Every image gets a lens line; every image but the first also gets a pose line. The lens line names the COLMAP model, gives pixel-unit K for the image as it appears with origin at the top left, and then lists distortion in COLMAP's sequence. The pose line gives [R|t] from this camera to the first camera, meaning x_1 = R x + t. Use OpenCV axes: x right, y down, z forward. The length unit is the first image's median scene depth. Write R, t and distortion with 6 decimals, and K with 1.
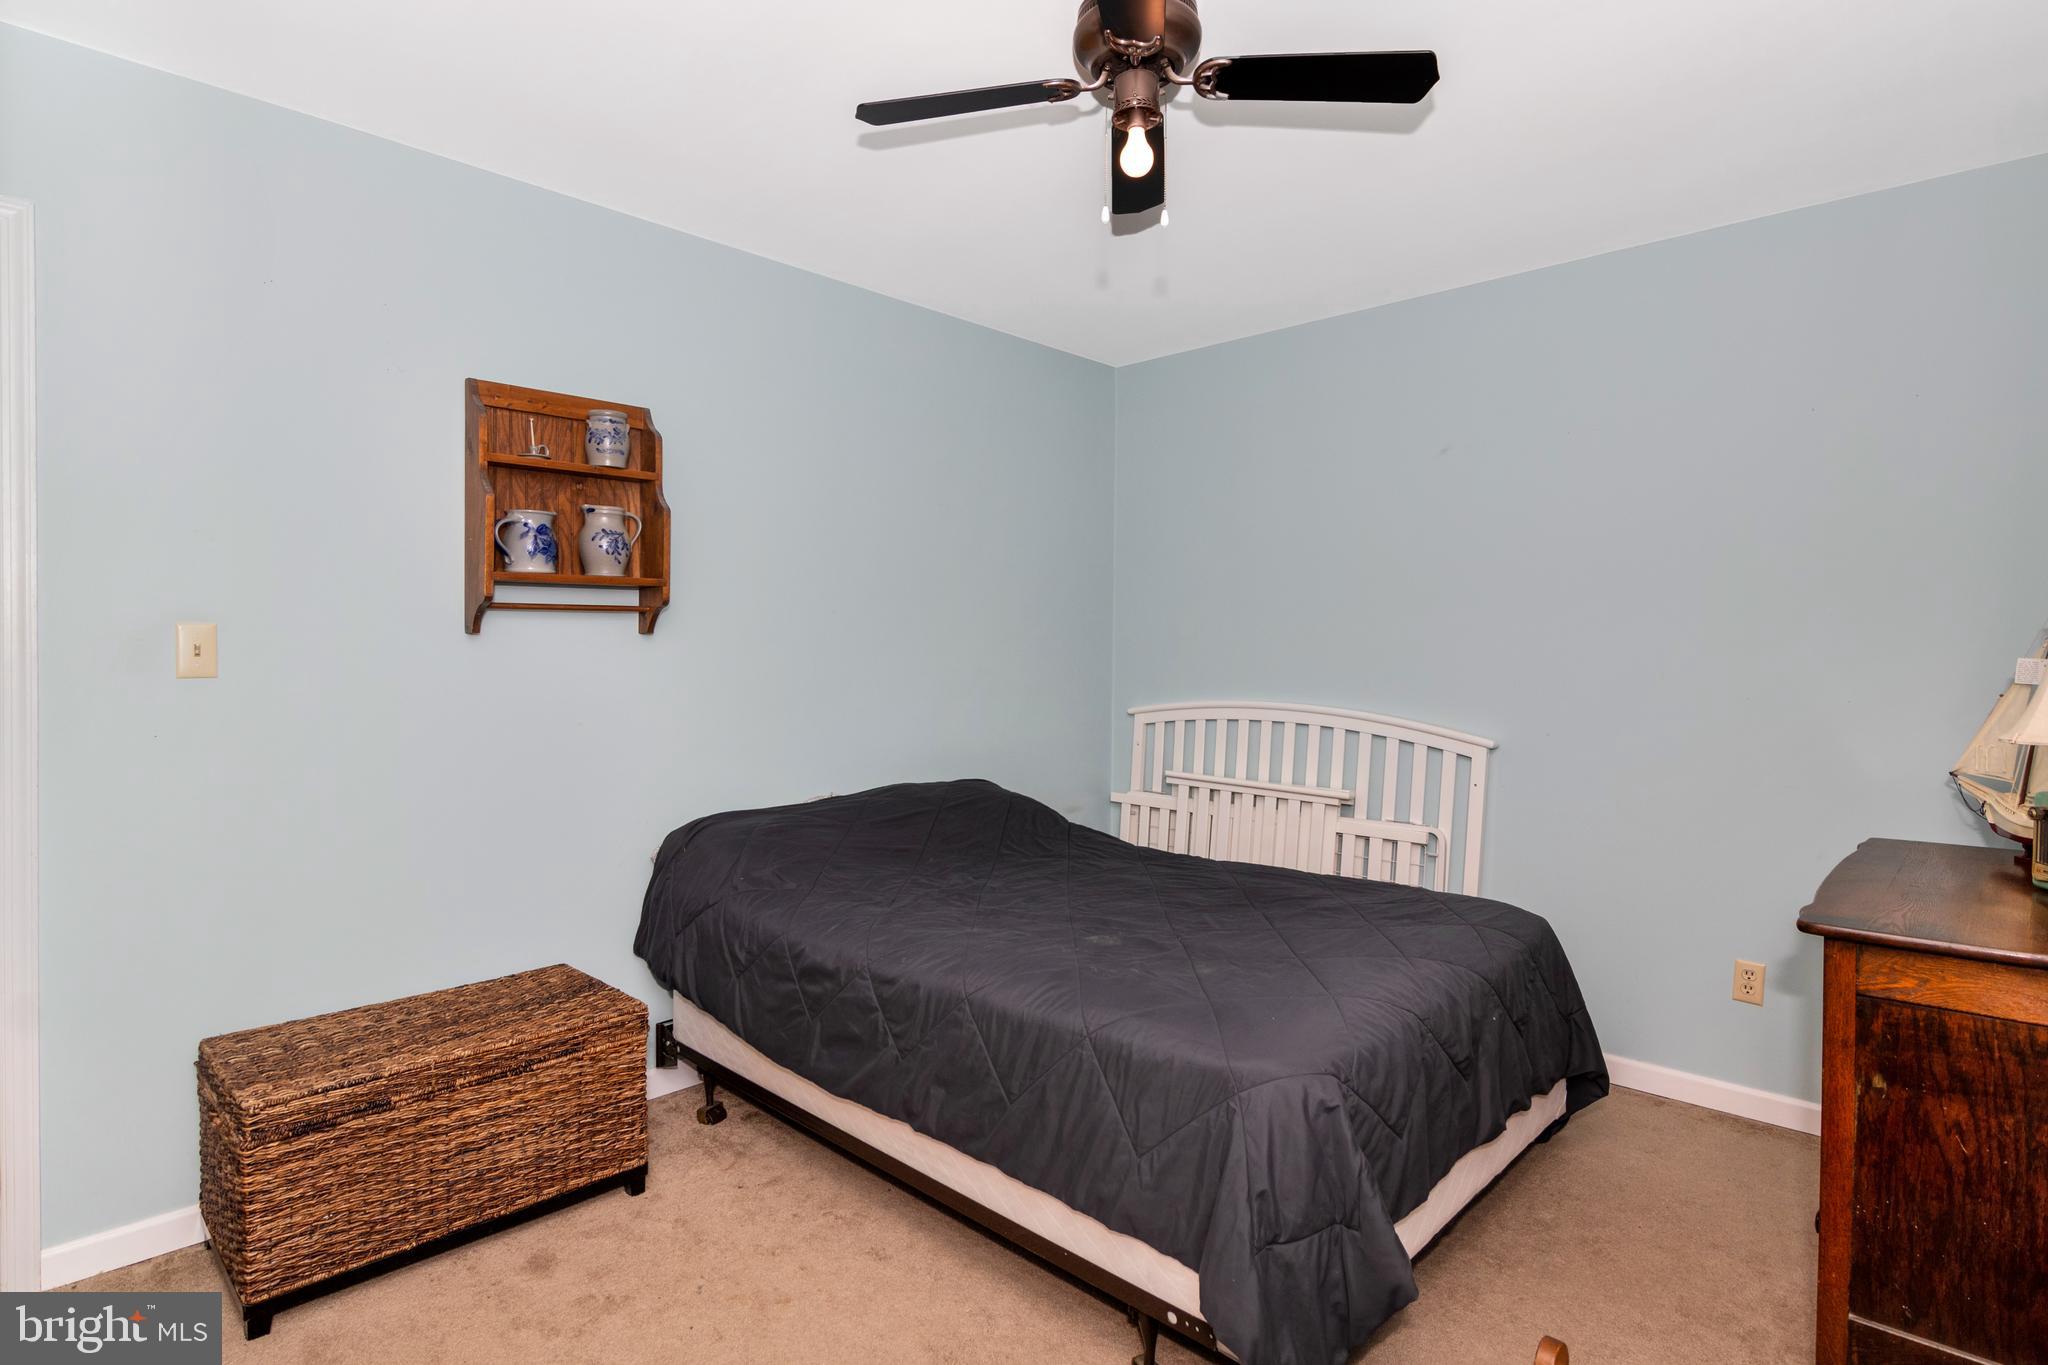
lens RADIAL K [[1059.6, 0, 1030.3], [0, 1059.6, 679.0], [0, 0, 1]] dist [-0.029920, -0.000041]
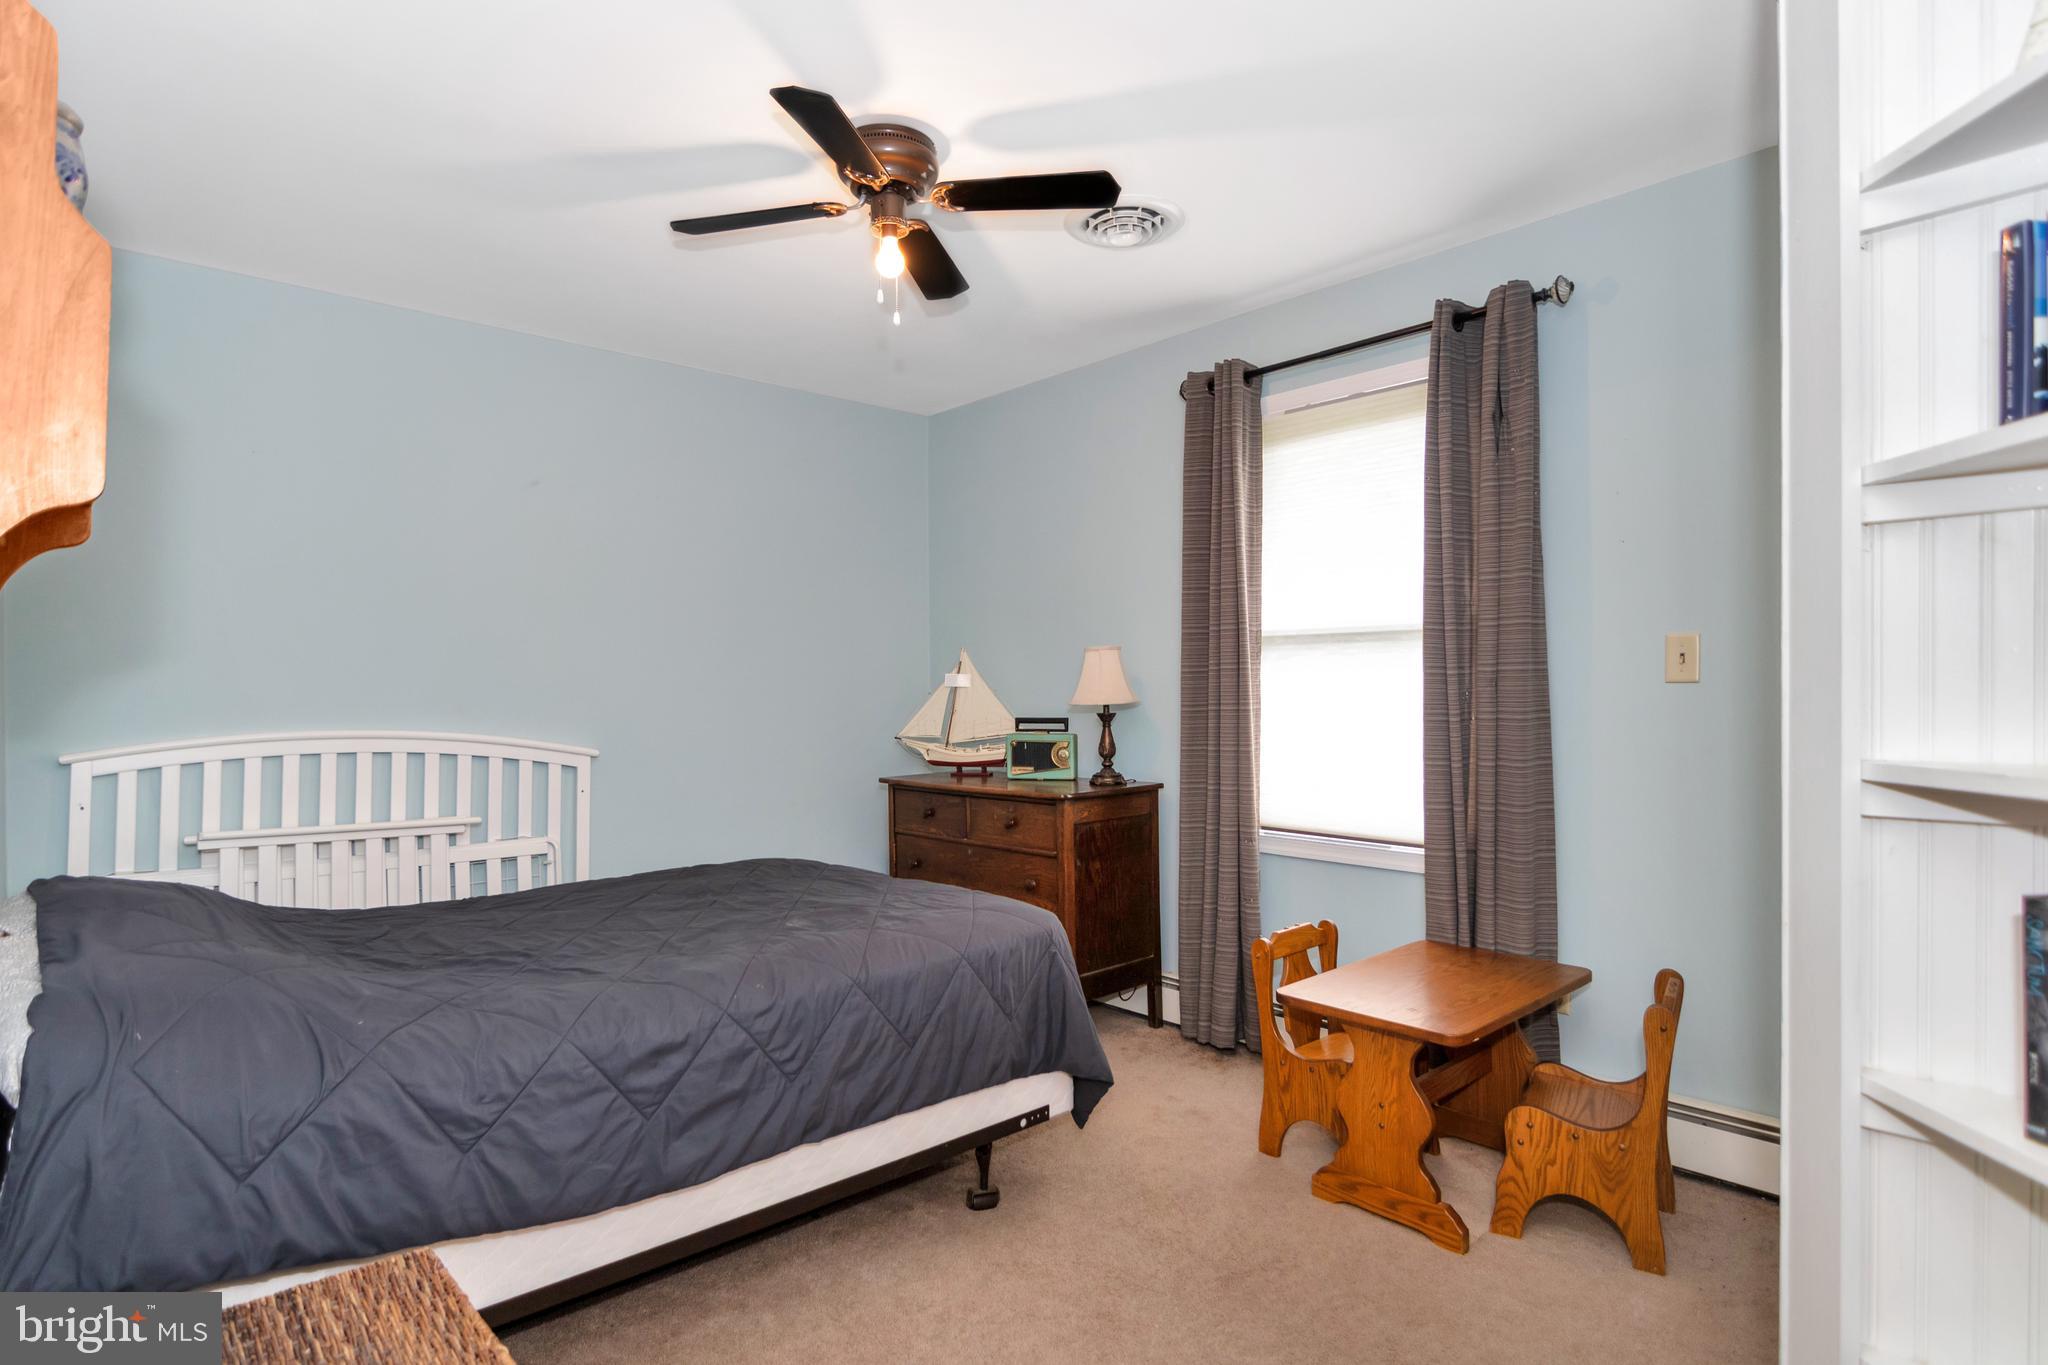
lens RADIAL K [[1059.6, 0, 1030.3], [0, 1059.6, 679.0], [0, 0, 1]] dist [-0.029920, -0.000041]
pose [[0.054897, 0.010560, 0.998436, -0.643332], [0.040057, 0.999116, -0.012769, 0.015373], [-0.997688, 0.040695, 0.054426, 0.448310]]
